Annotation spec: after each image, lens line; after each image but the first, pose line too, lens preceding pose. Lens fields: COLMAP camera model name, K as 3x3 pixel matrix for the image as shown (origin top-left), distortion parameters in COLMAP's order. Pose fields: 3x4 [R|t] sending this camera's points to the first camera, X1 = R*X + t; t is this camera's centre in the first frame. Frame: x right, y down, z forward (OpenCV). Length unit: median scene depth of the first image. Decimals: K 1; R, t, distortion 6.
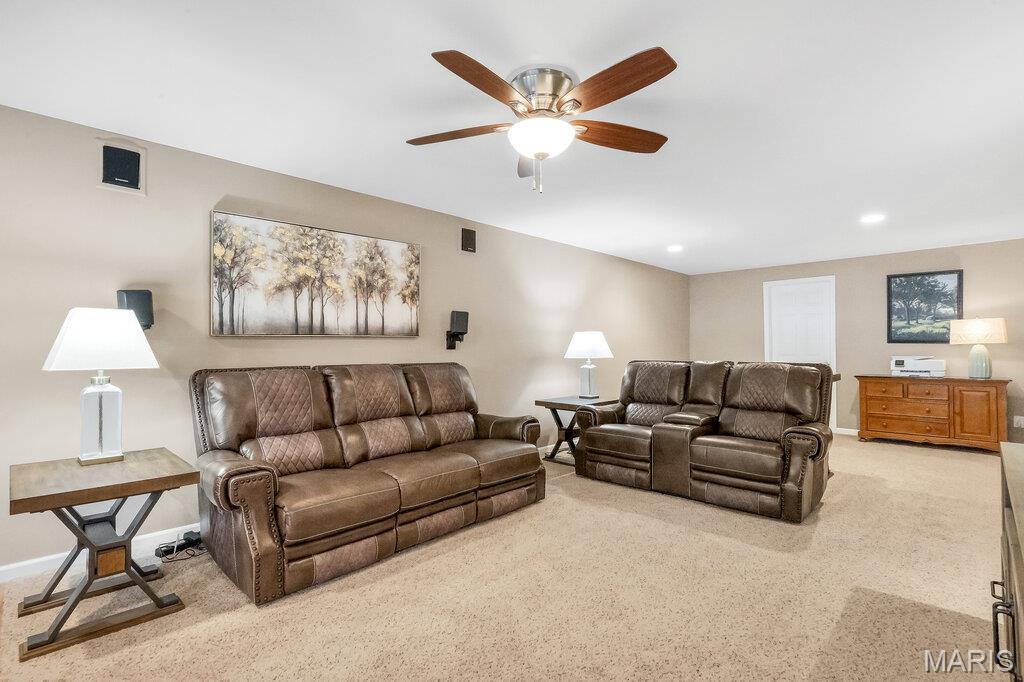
lens RADIAL K [[473.7, 0, 513.0], [0, 473.7, 340.1], [0, 0, 1]] dist [0.000403, -0.000019]
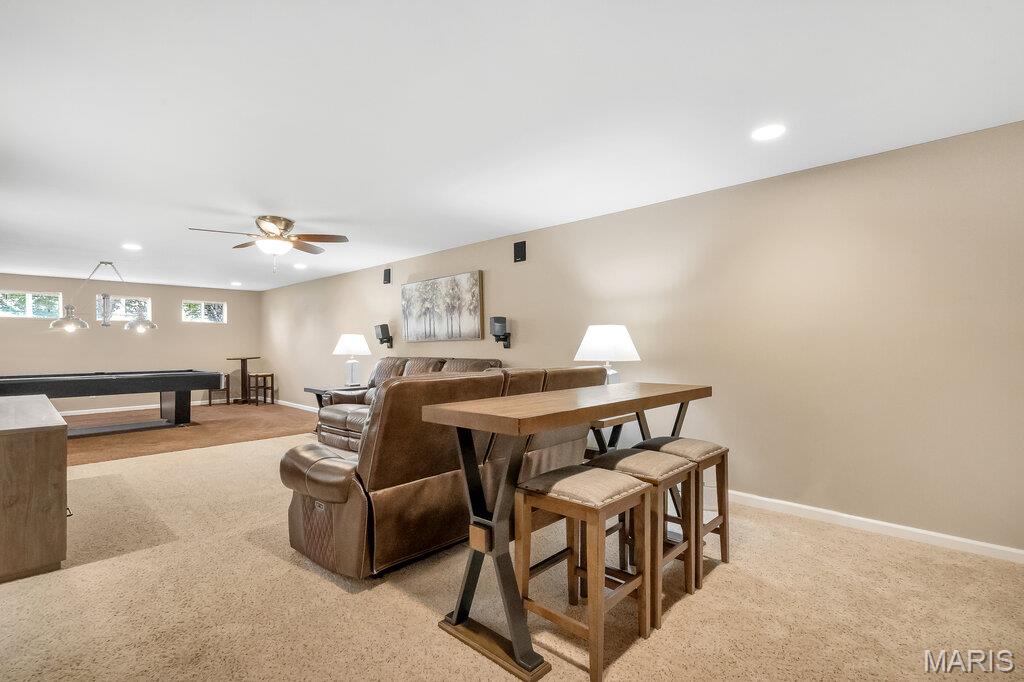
lens RADIAL K [[473.7, 0, 512.7], [0, 473.7, 340.8], [0, 0, 1]] dist [0.000403, -0.000019]
pose [[0.035281, -0.013945, -0.999280, 1.292583], [0.019950, 0.999713, -0.013246, 0.021735], [0.999178, -0.019469, 0.035549, 1.167271]]
